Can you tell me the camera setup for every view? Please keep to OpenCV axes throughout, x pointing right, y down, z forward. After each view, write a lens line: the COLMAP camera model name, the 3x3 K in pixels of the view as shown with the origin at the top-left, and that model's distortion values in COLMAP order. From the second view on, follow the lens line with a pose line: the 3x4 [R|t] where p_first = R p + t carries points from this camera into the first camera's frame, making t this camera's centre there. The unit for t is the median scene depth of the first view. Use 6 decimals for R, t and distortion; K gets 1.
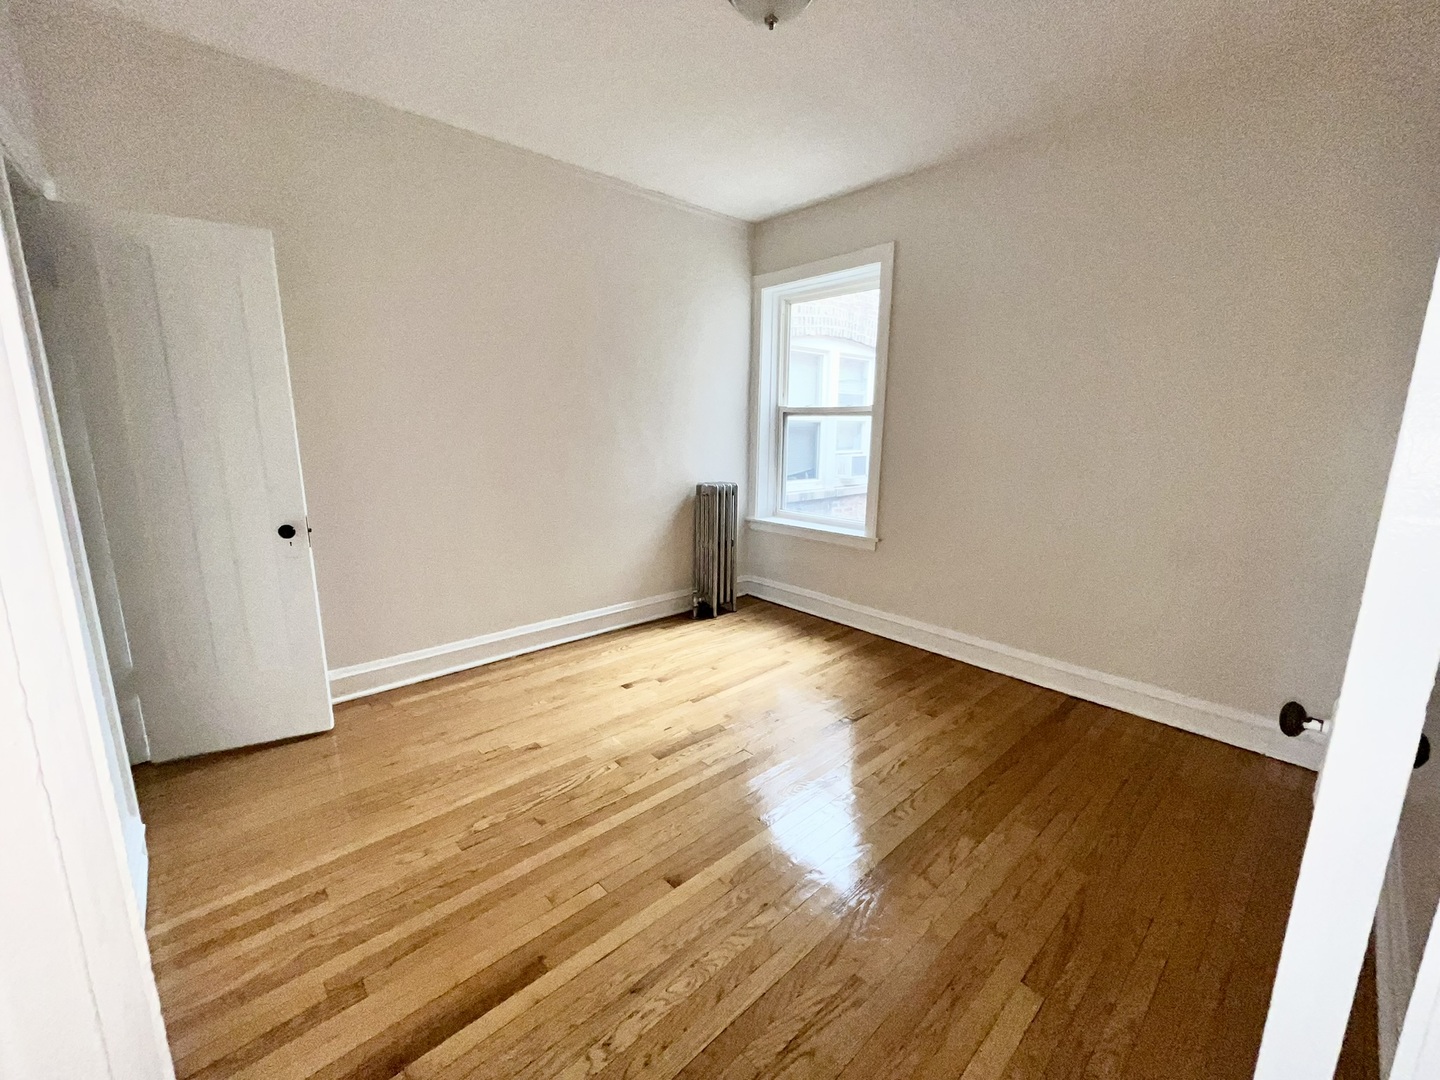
lens RADIAL K [[585.6, 0, 720.0], [0, 585.6, 537.0], [0, 0, 1]] dist [-0.002271, -0.000109]
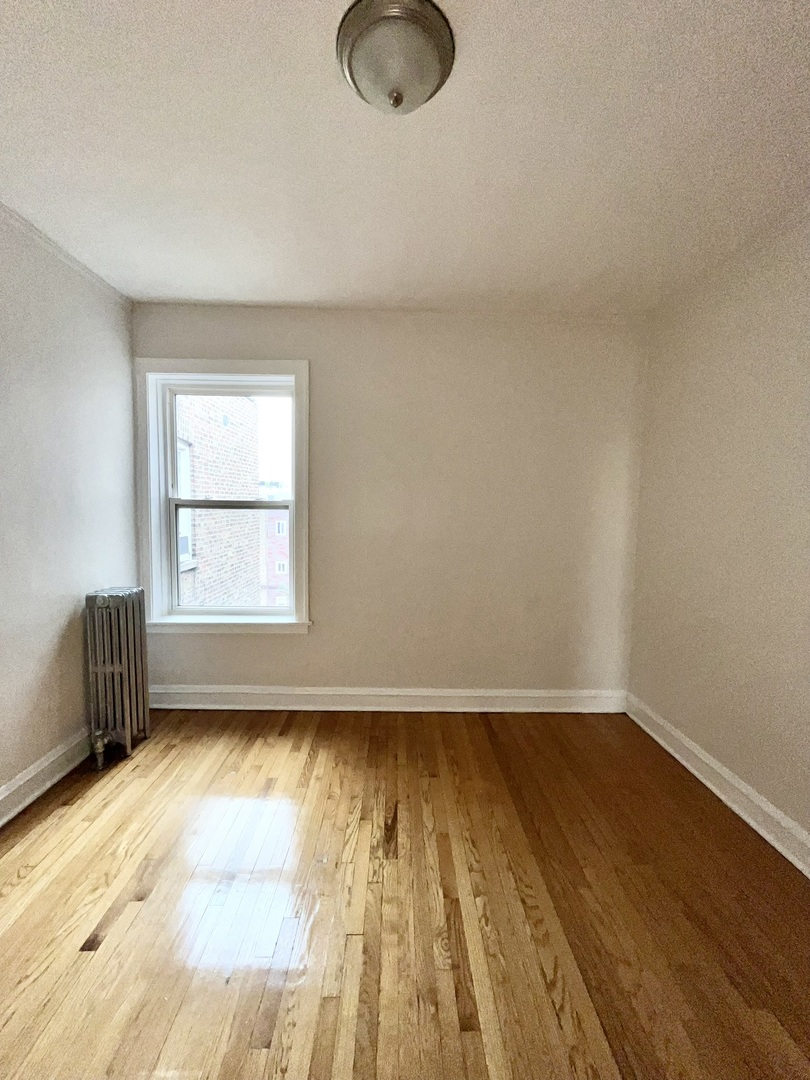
lens RADIAL K [[439.2, 0, 405.0], [0, 439.2, 540.0], [0, 0, 1]] dist [-0.002271, -0.000109]
pose [[0.661662, -0.059264, 0.747456, -0.210734], [0.134693, 0.990050, -0.040733, -0.089710], [-0.737605, 0.127628, 0.663061, 0.306613]]
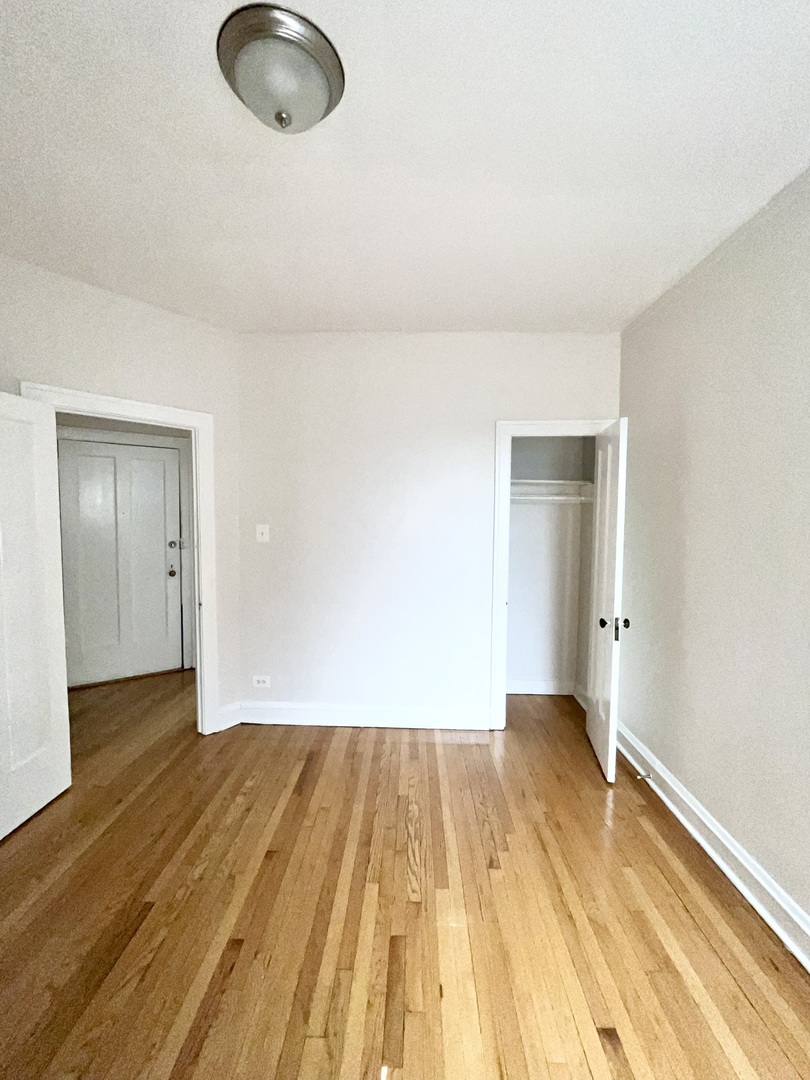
lens RADIAL K [[439.2, 0, 405.0], [0, 439.2, 540.0], [0, 0, 1]] dist [-0.002271, -0.000109]
pose [[-0.692062, 0.029736, -0.721225, 0.214306], [-0.156860, 0.969080, 0.190472, -0.207302], [0.704589, 0.244950, -0.665999, 0.822024]]
